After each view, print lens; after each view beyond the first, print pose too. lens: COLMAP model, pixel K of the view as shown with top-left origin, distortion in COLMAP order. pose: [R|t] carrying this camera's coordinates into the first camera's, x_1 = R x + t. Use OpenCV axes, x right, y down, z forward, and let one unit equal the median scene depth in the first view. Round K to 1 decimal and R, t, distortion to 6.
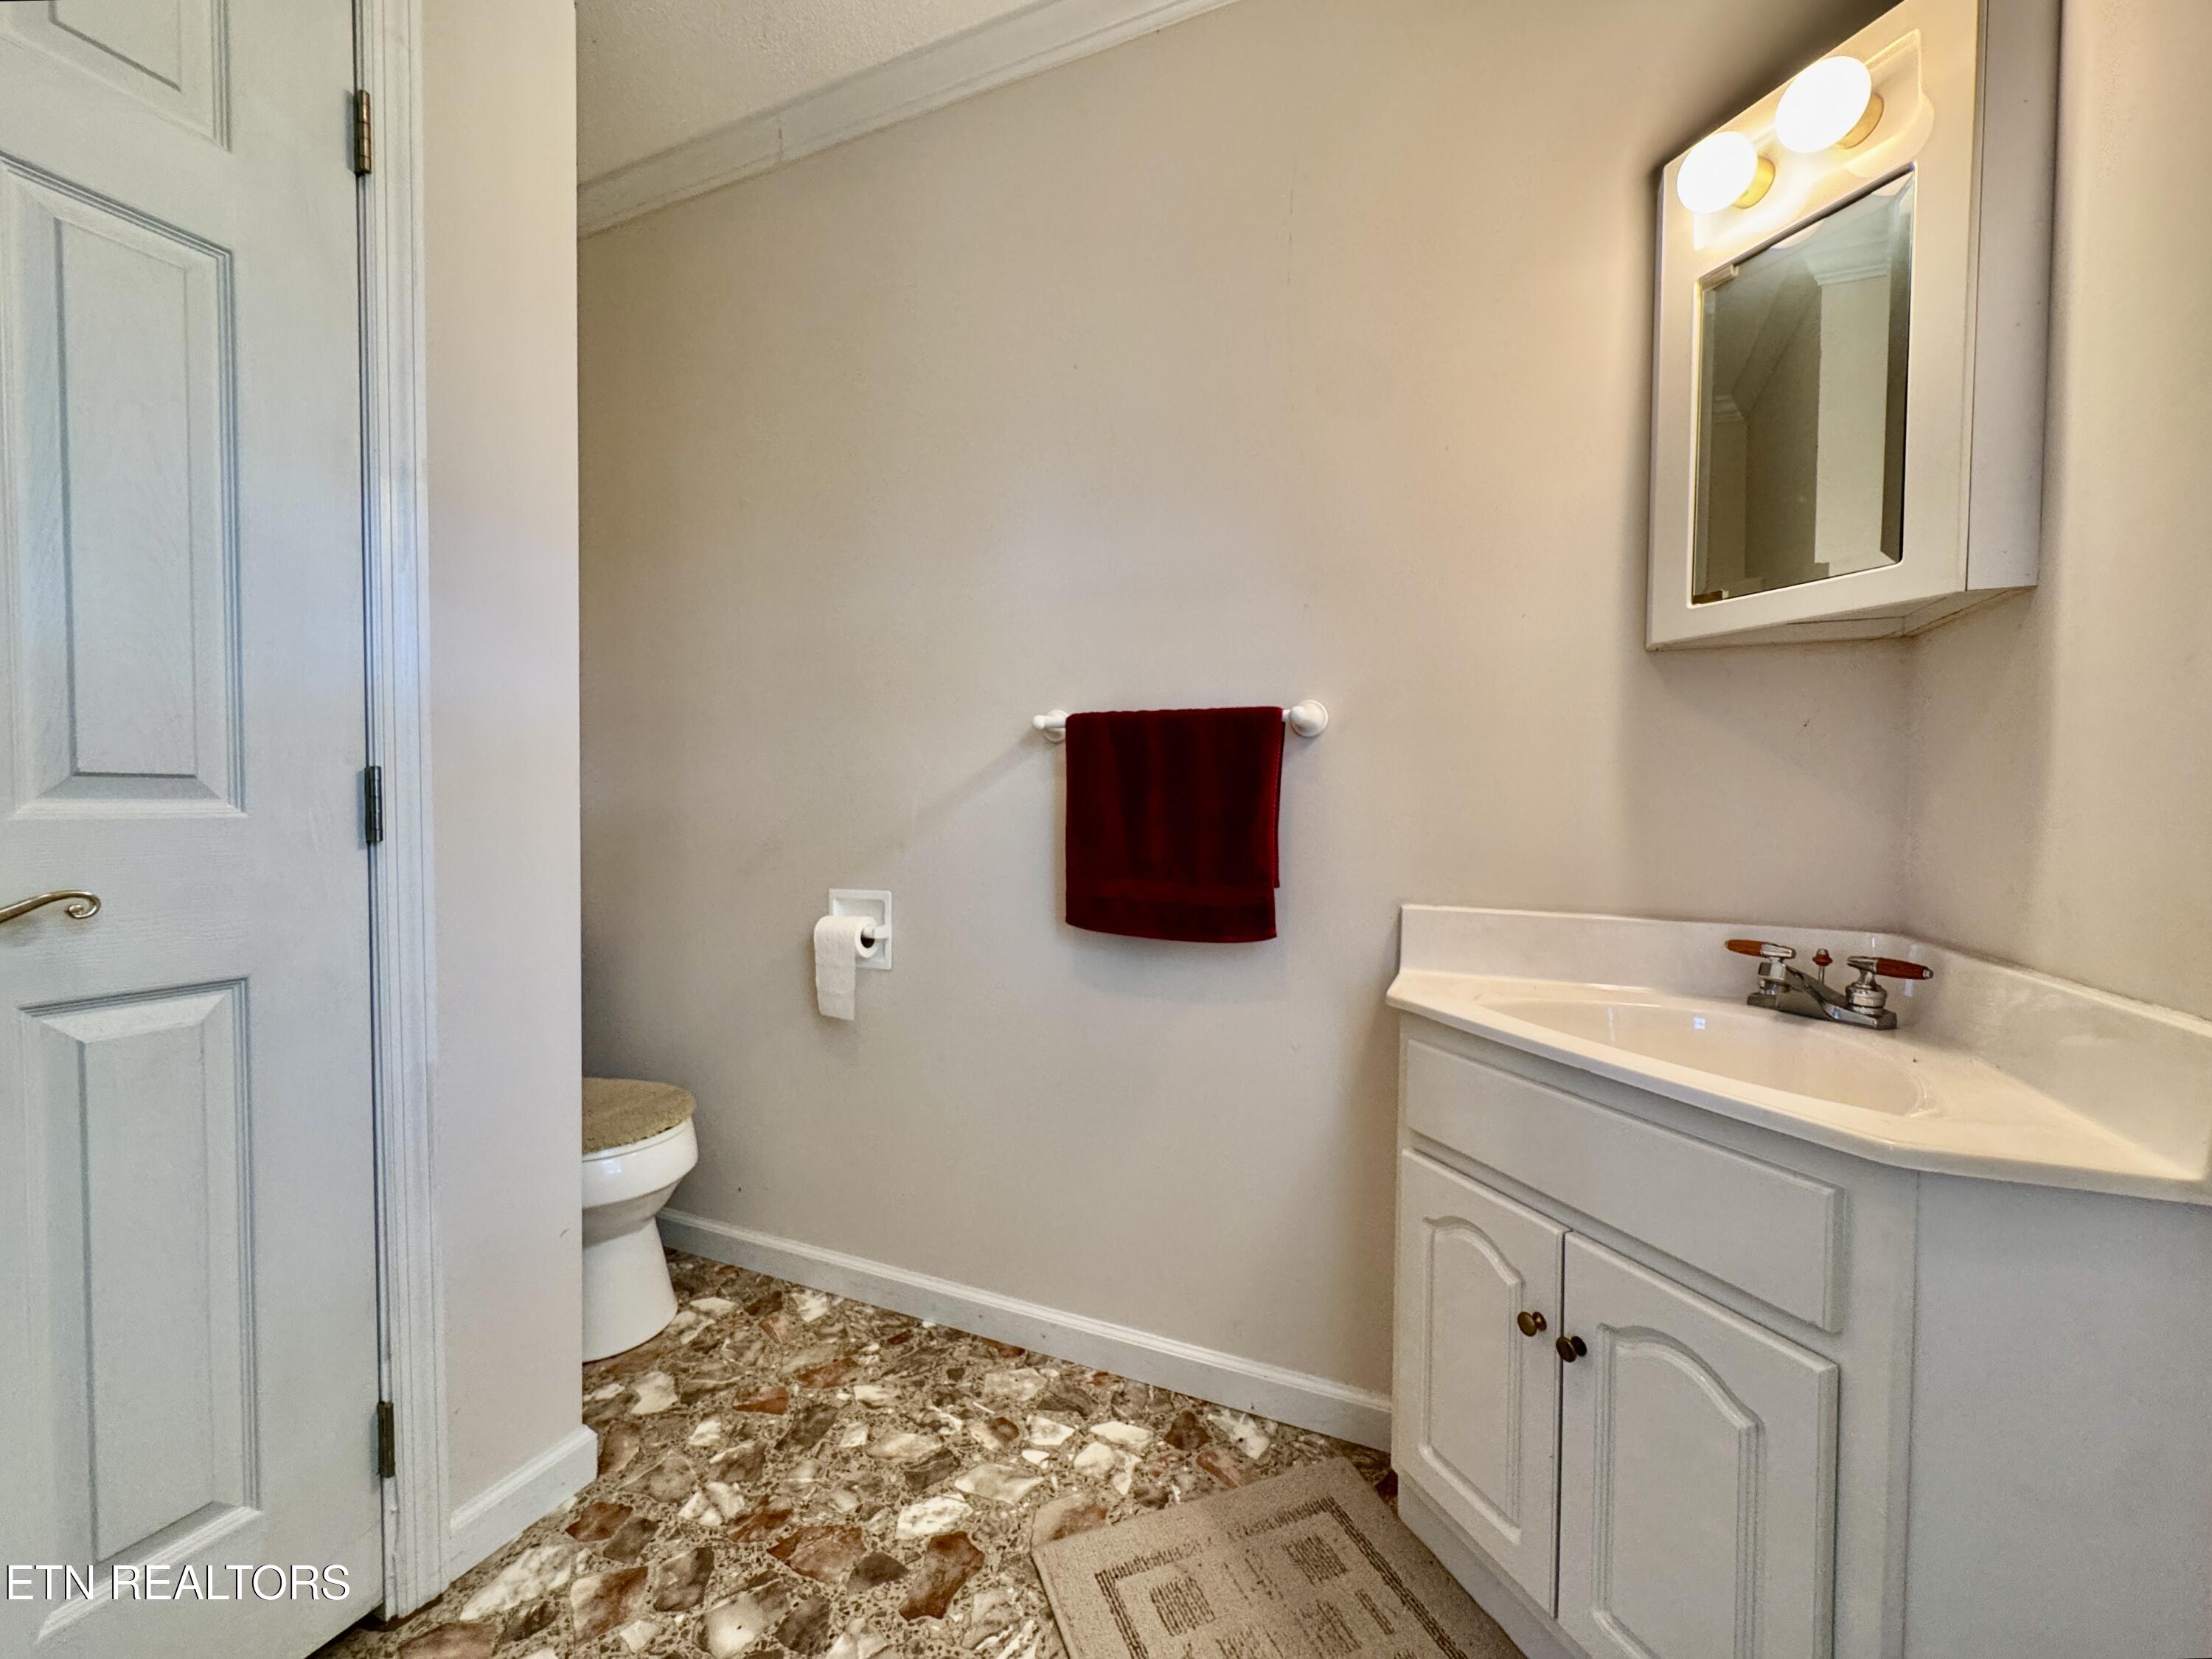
lens RADIAL K [[895.8, 0, 1106.9], [0, 895.8, 827.3], [0, 0, 1]] dist [-0.002059, 0.002406]
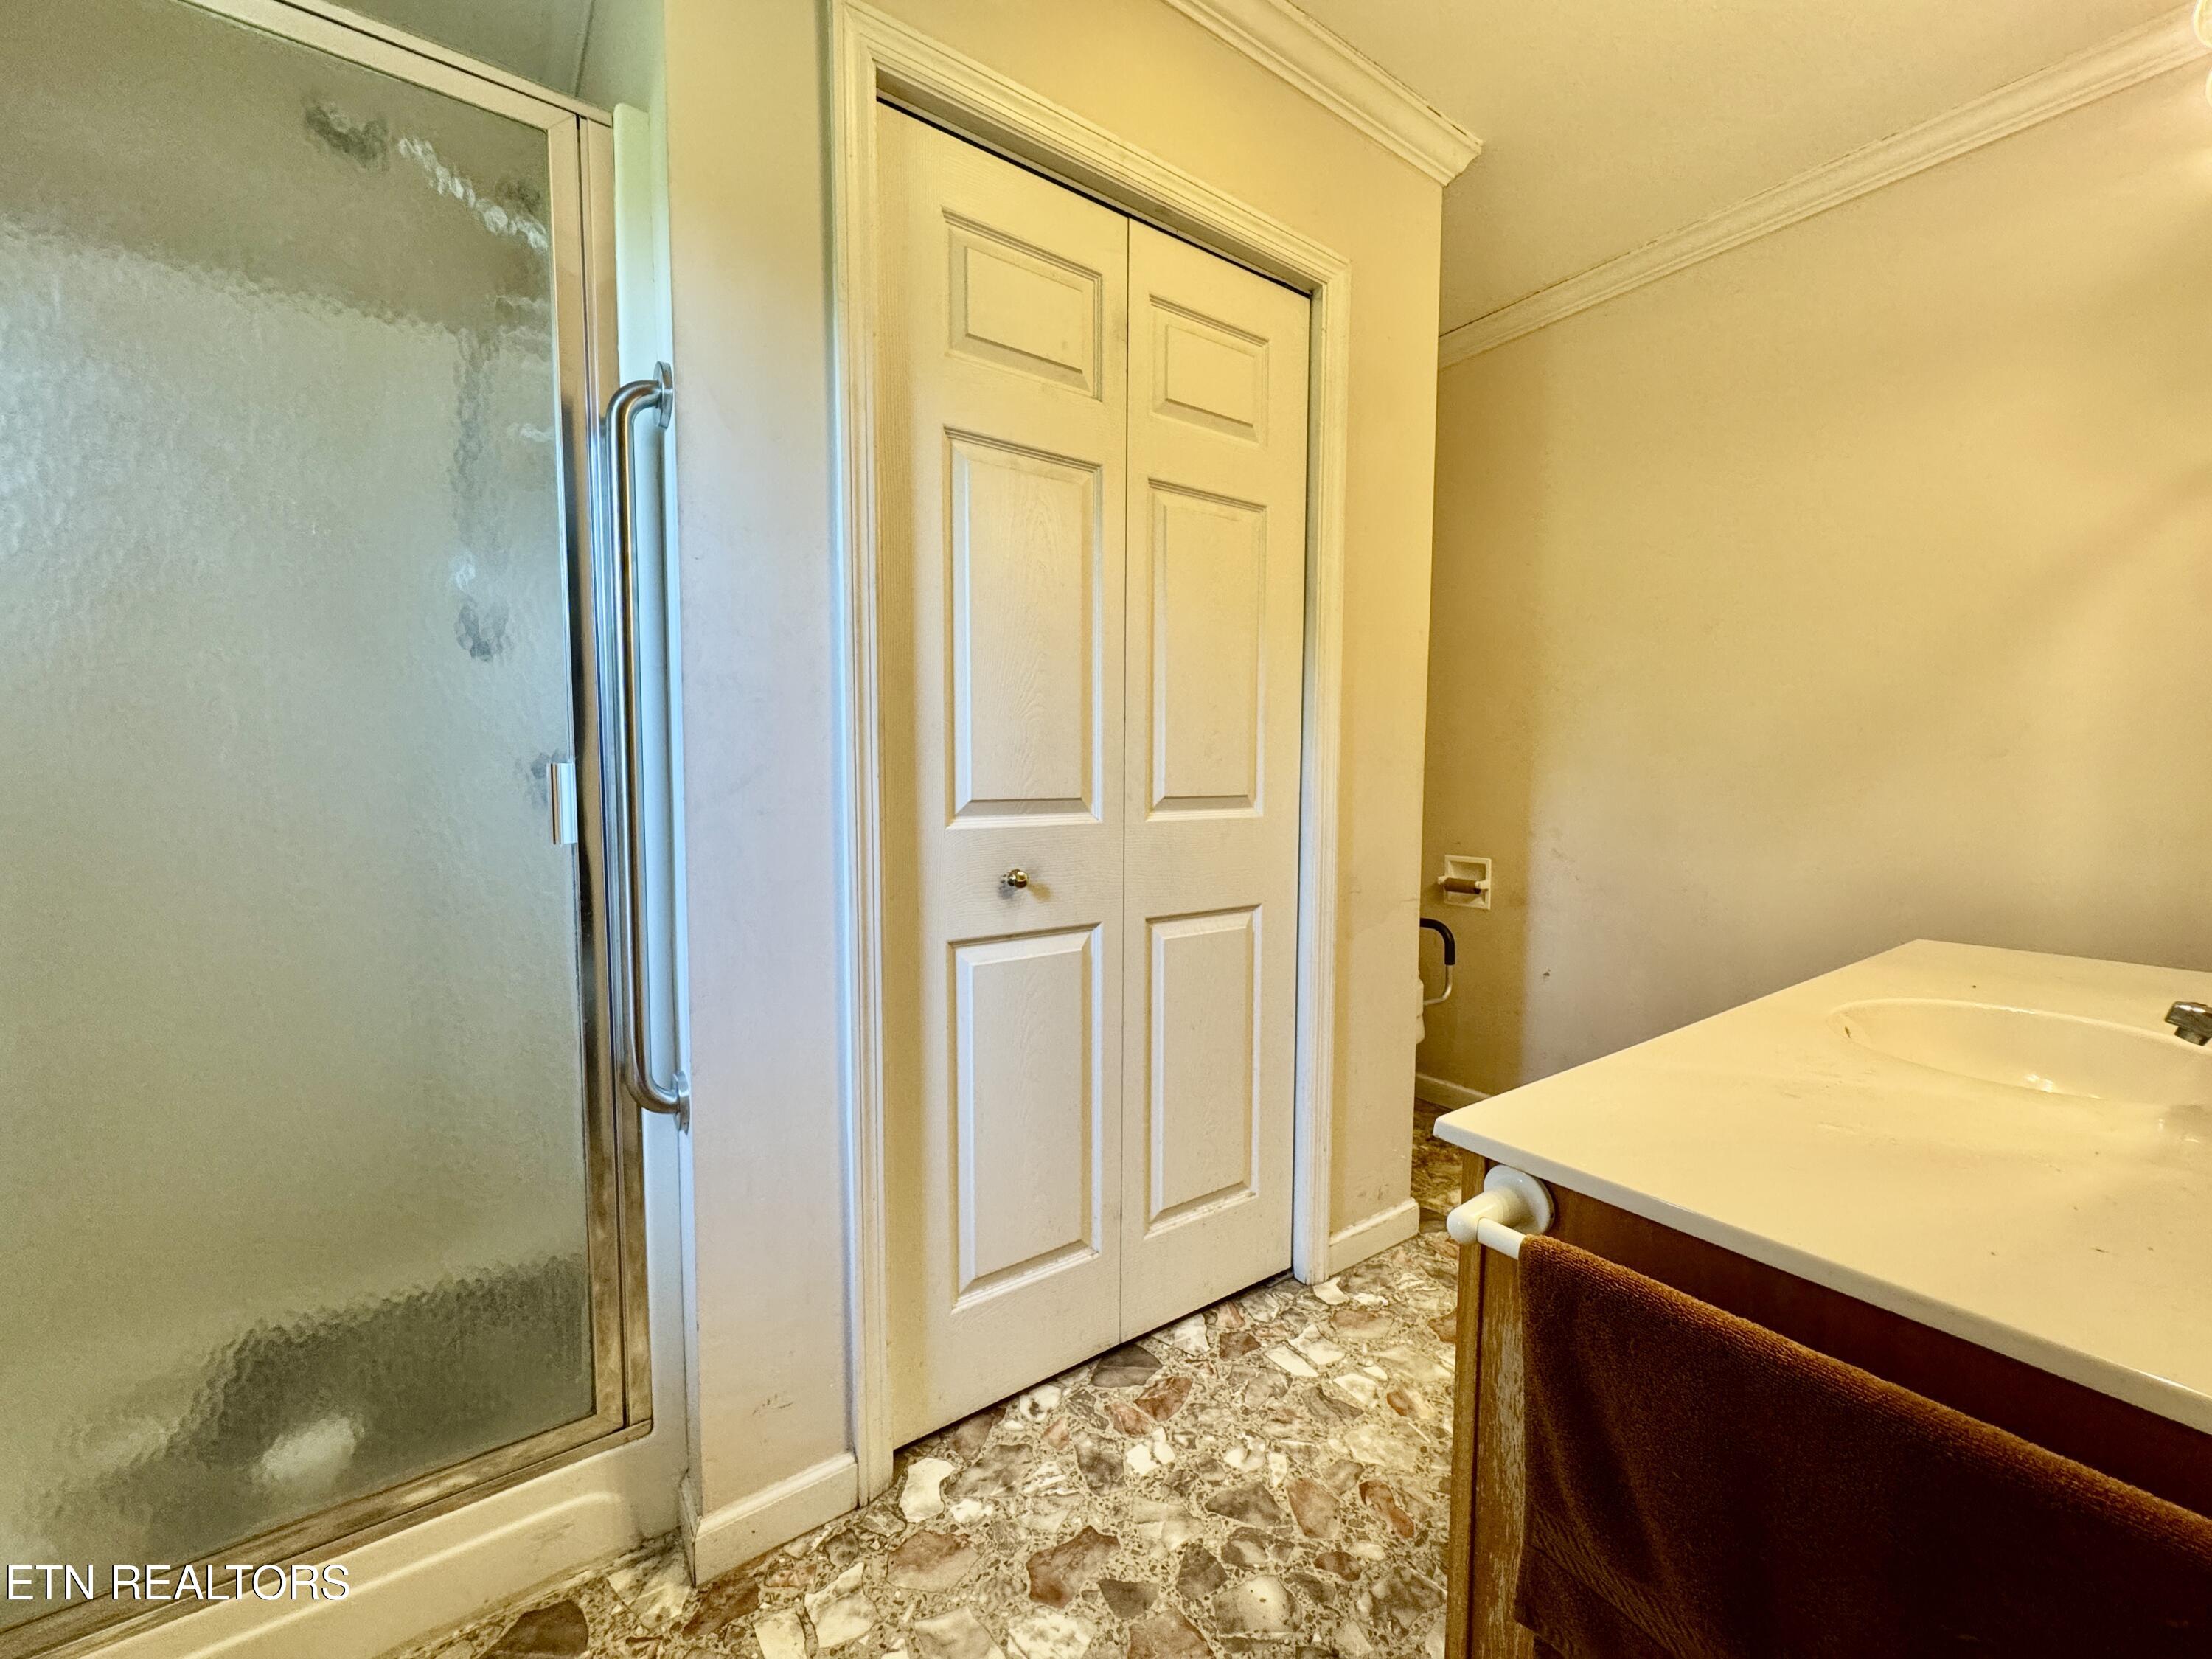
lens RADIAL K [[895.8, 0, 1102.2], [0, 895.8, 830.4], [0, 0, 1]] dist [-0.002059, 0.002406]
pose [[-0.857369, -0.044099, 0.512810, -0.706467], [0.005118, 0.995543, 0.094169, -0.090259], [-0.514677, 0.083362, -0.853322, 1.800592]]
